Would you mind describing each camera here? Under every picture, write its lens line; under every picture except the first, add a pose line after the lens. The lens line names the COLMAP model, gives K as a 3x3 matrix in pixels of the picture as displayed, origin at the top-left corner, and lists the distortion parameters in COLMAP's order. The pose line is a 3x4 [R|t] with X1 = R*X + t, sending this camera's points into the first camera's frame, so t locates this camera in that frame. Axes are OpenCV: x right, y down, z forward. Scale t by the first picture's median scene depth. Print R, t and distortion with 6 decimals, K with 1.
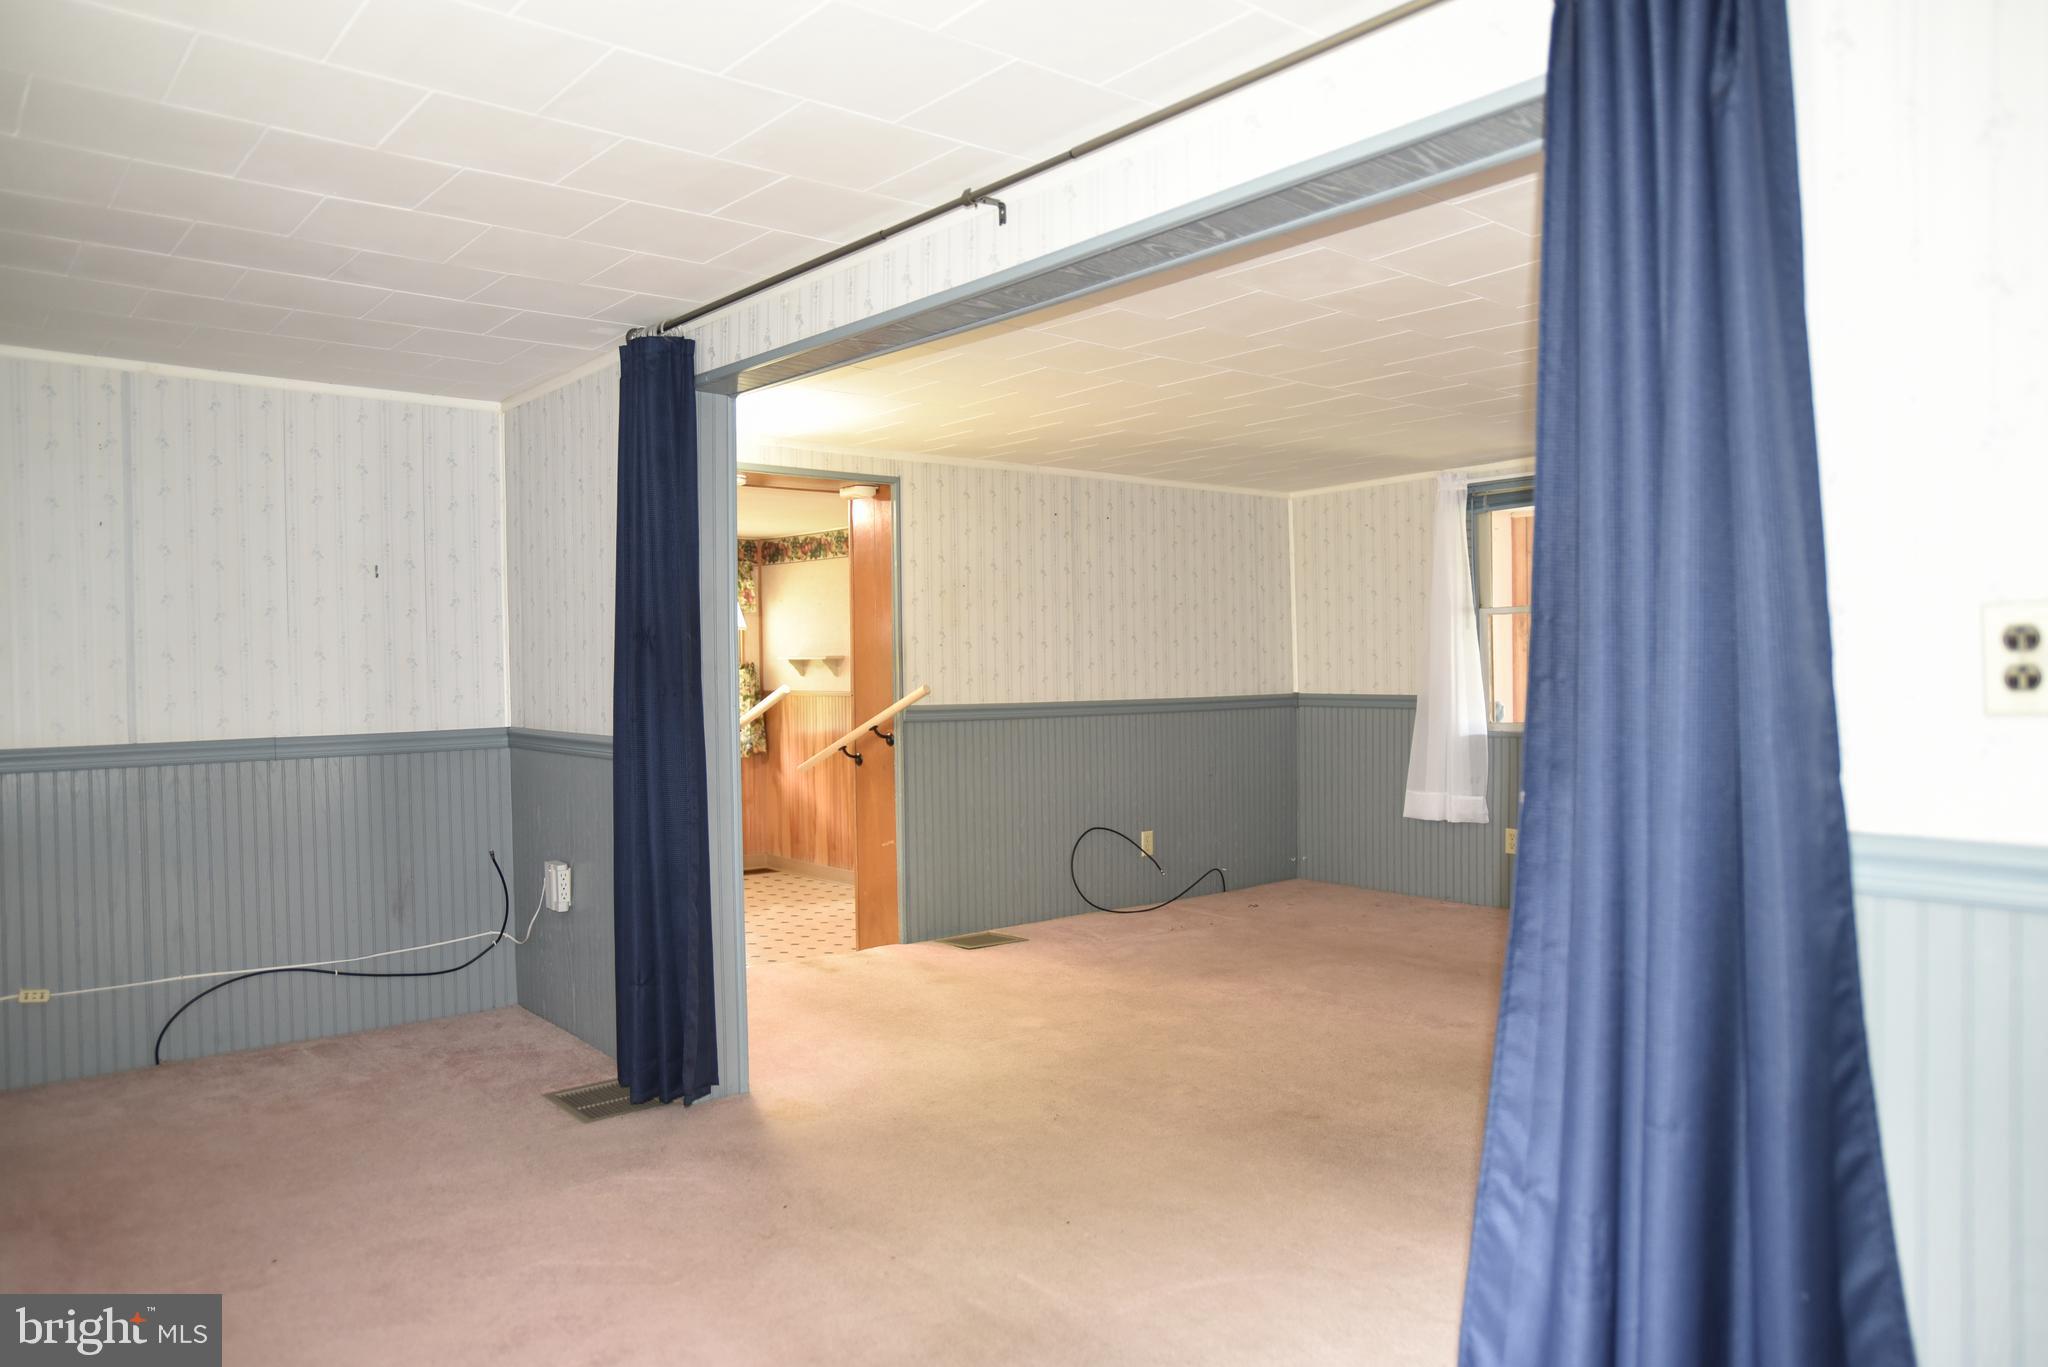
lens RADIAL K [[1399.0, 0, 1024.0], [0, 1399.0, 683.5], [0, 0, 1]] dist [-0.122560, 0.095866]
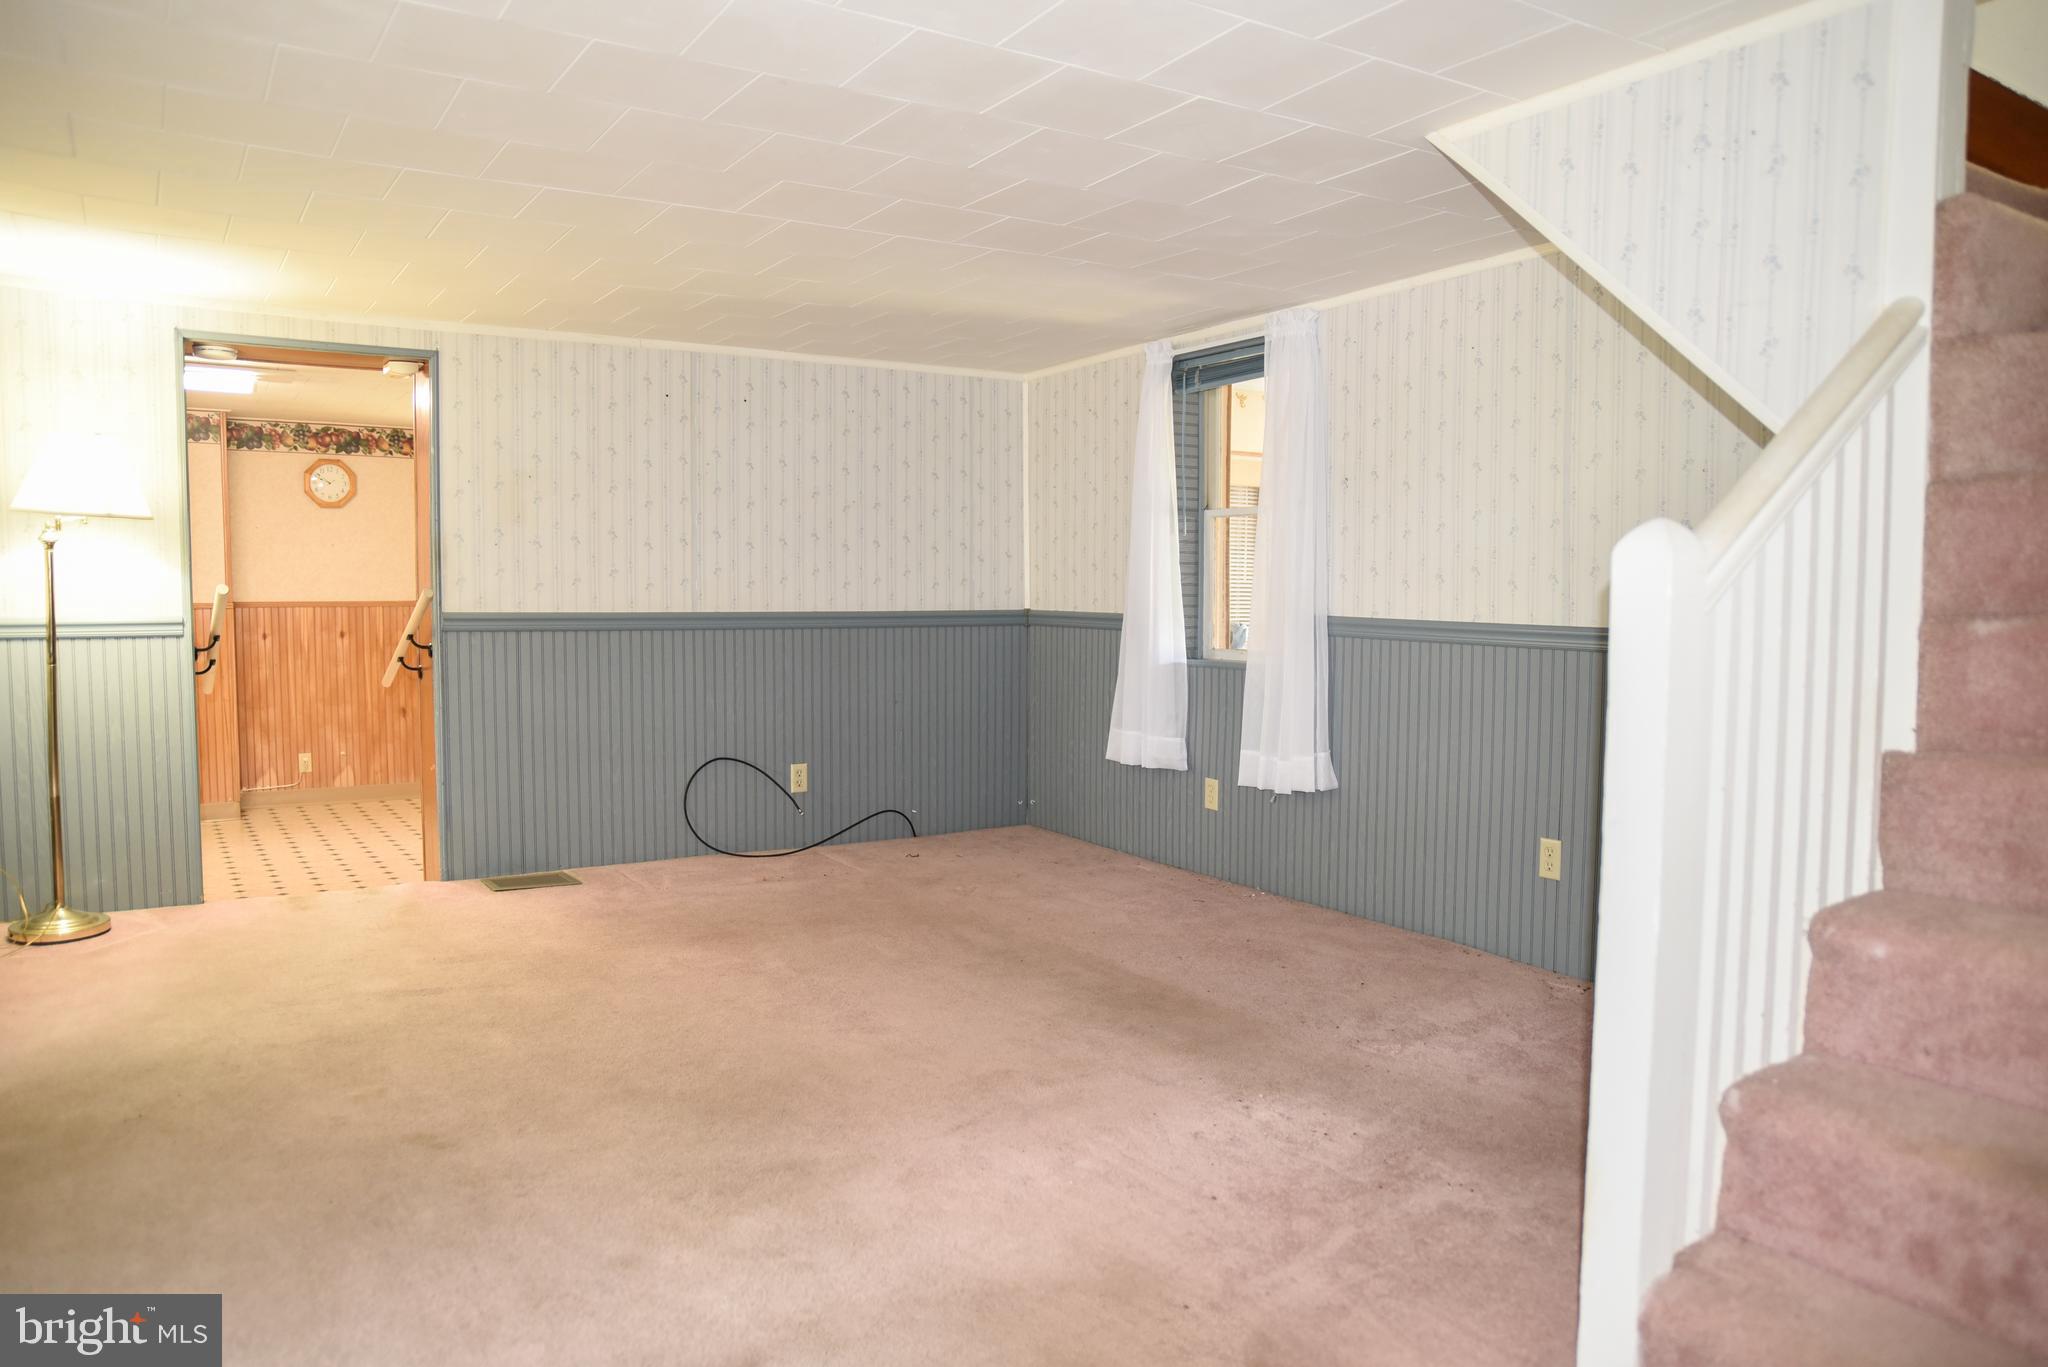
lens RADIAL K [[1399.0, 0, 1024.0], [0, 1399.0, 683.5], [0, 0, 1]] dist [-0.122560, 0.095866]
pose [[0.992462, 0.027127, -0.119513, 0.337501], [-0.020340, 0.998130, 0.057642, 0.003081], [0.120853, -0.054777, 0.991158, 0.163329]]
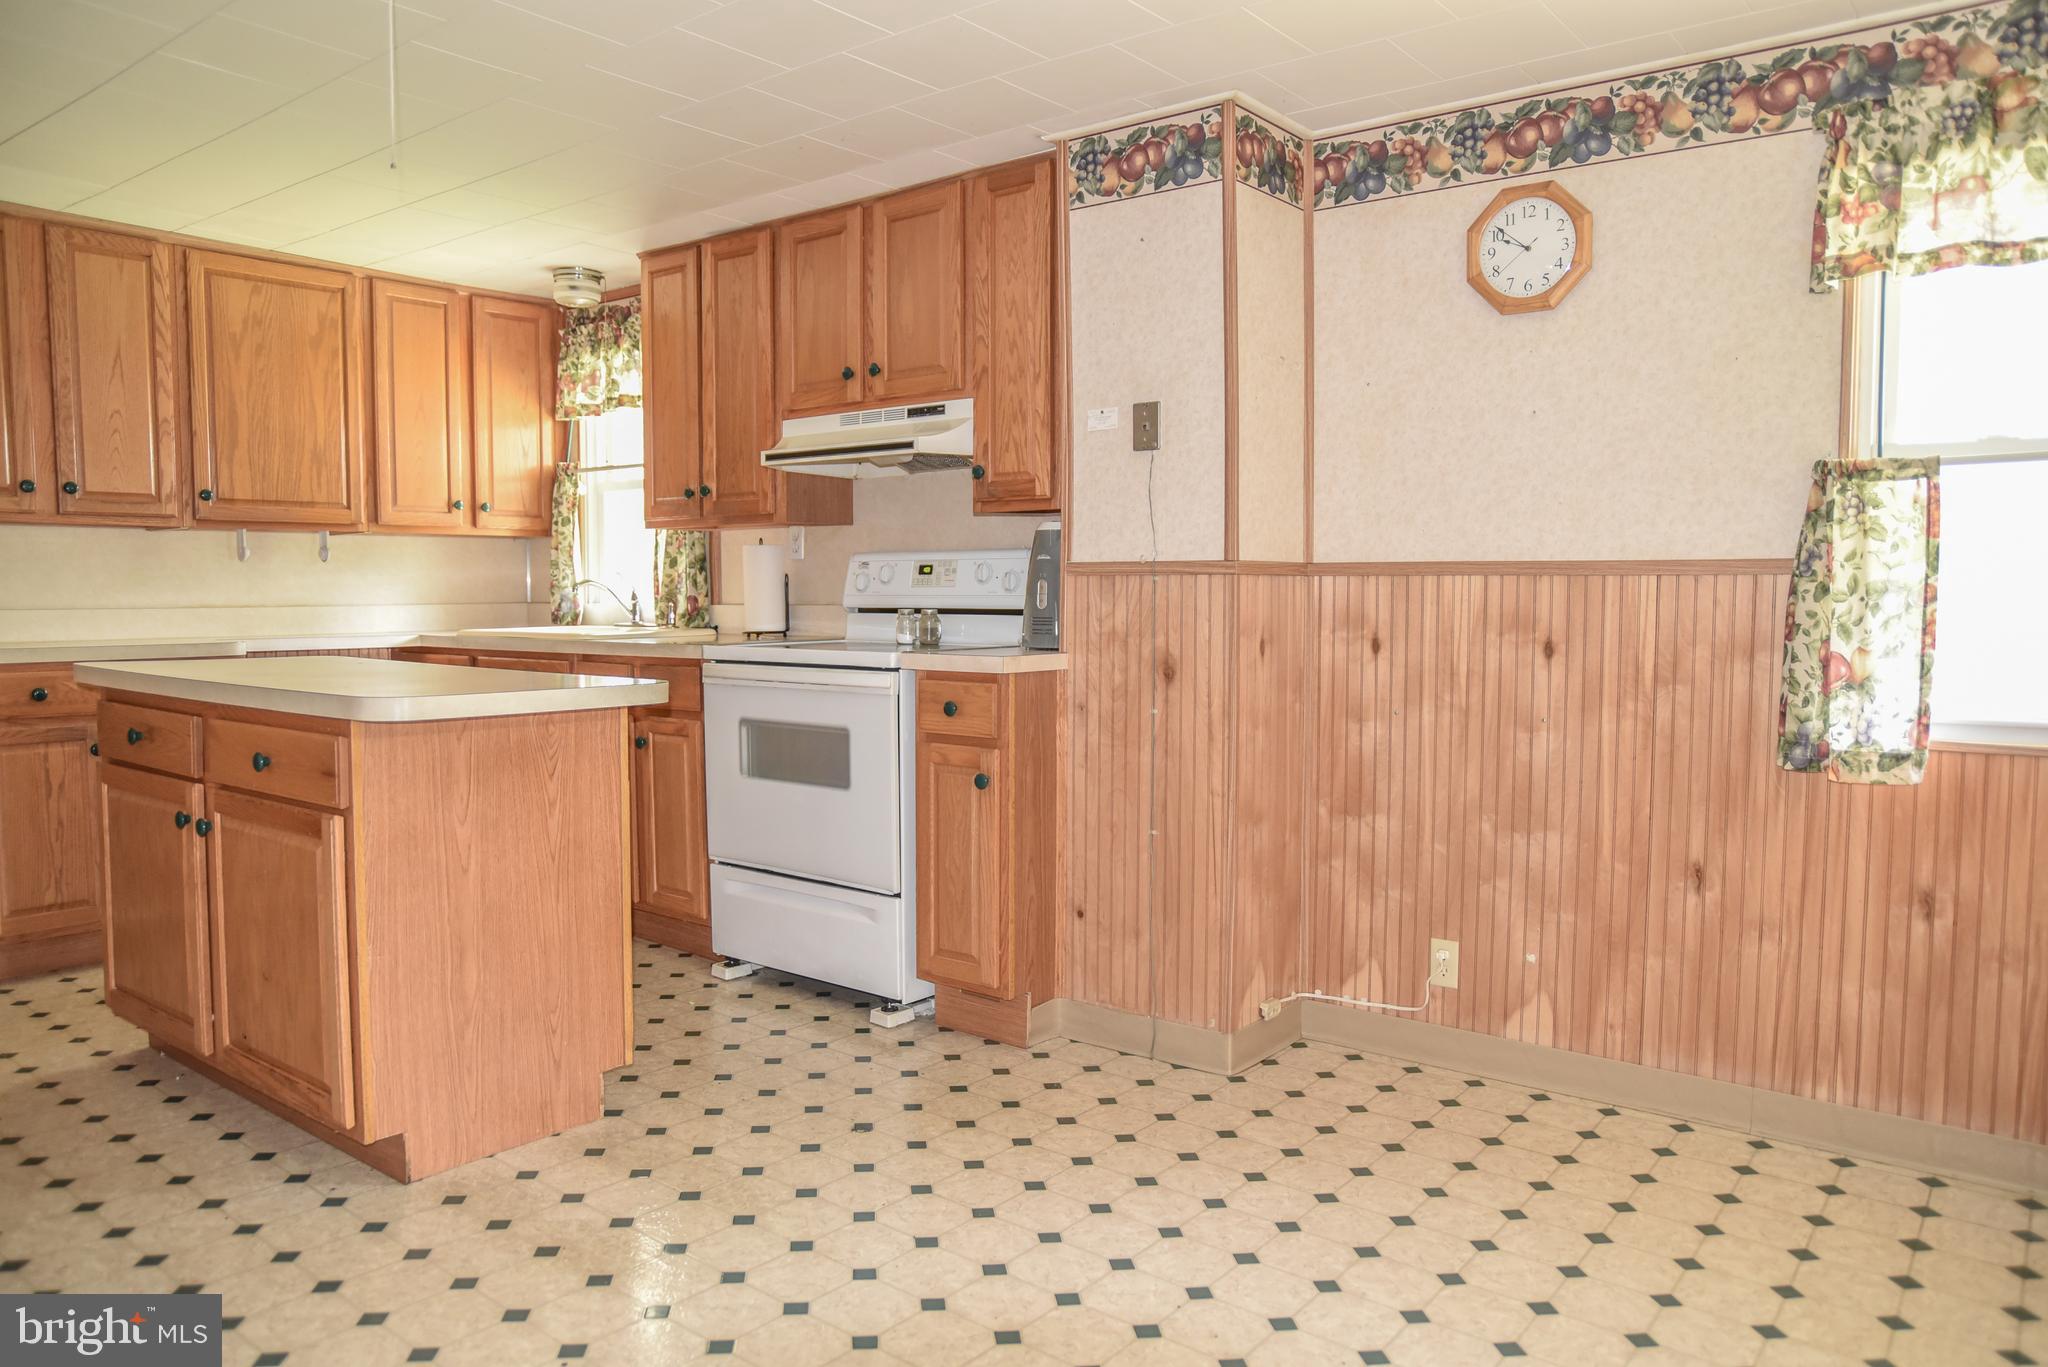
lens RADIAL K [[1399.0, 0, 1024.0], [0, 1399.0, 683.5], [0, 0, 1]] dist [-0.122560, 0.095866]
pose [[0.201470, 0.082769, -0.975991, -0.019316], [-0.010704, 0.996550, 0.082303, 0.018679], [0.979436, -0.006134, 0.201661, 1.094620]]
